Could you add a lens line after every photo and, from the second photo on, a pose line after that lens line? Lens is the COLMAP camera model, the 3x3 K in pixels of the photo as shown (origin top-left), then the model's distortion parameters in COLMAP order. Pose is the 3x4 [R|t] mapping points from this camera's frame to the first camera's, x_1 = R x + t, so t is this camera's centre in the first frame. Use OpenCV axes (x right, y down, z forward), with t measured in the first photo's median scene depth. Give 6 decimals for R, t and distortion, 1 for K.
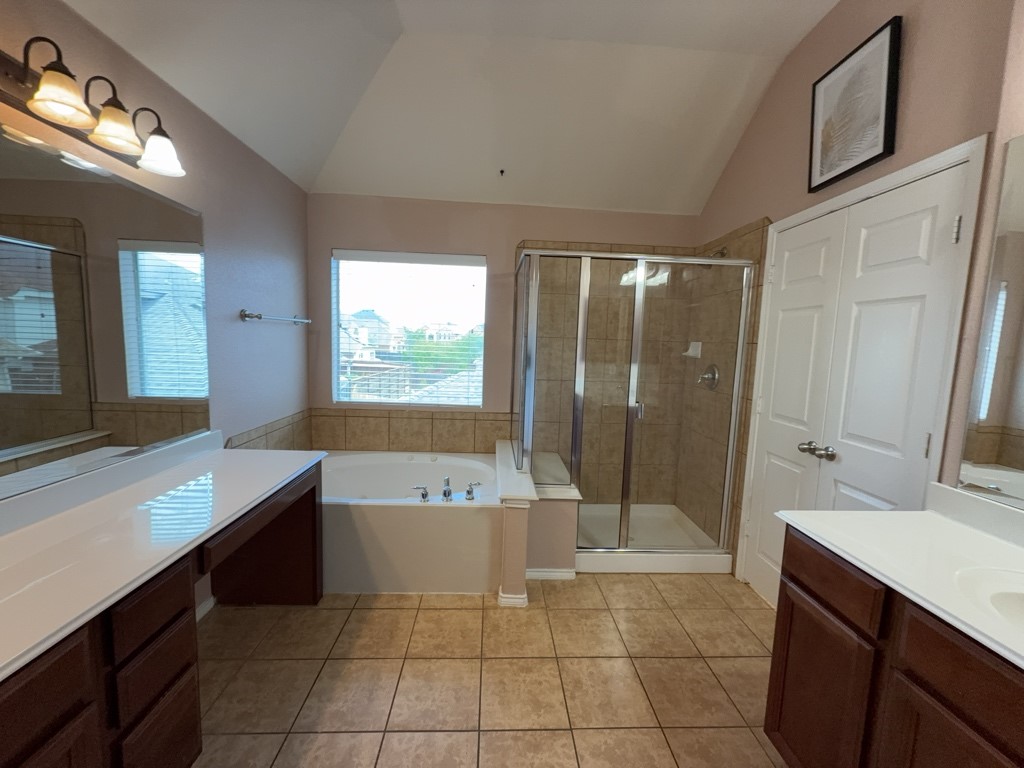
lens RADIAL K [[407.3, 0, 511.7], [0, 407.3, 383.3], [0, 0, 1]] dist [0.001845, 0.000063]
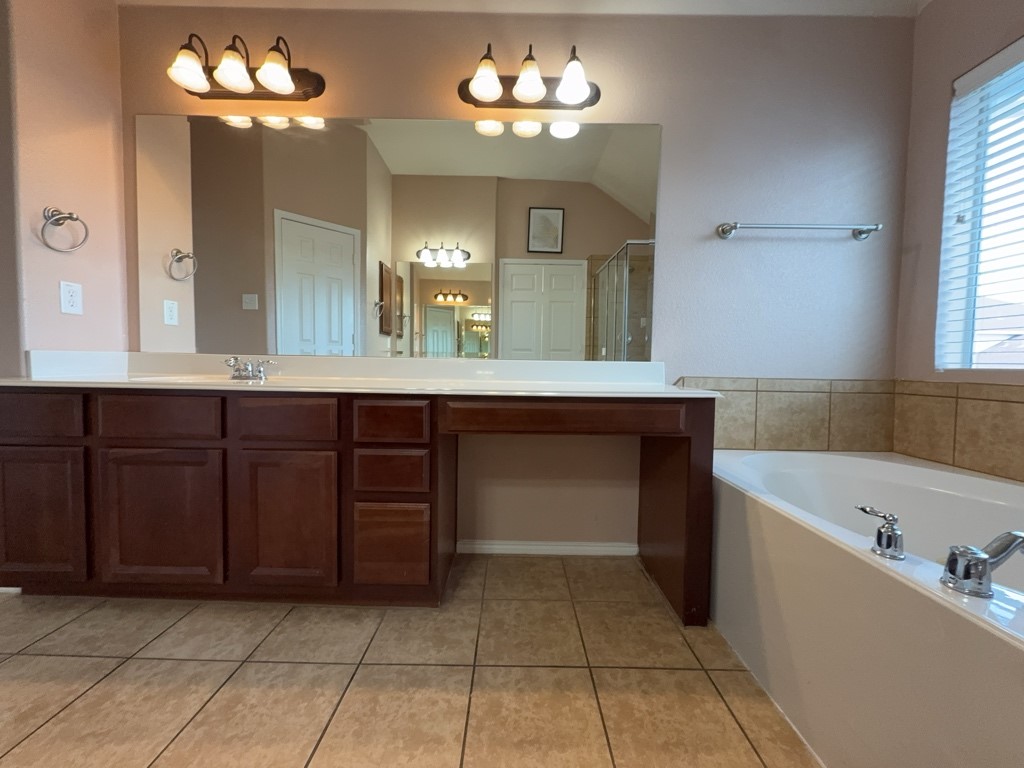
lens RADIAL K [[407.3, 0, 510.4], [0, 407.3, 384.8], [0, 0, 1]] dist [0.001845, 0.000063]
pose [[-0.047417, 0.012426, -0.998798, 0.176045], [-0.120587, 0.992538, 0.018073, 0.178181], [0.991570, 0.121299, -0.045565, 0.688018]]
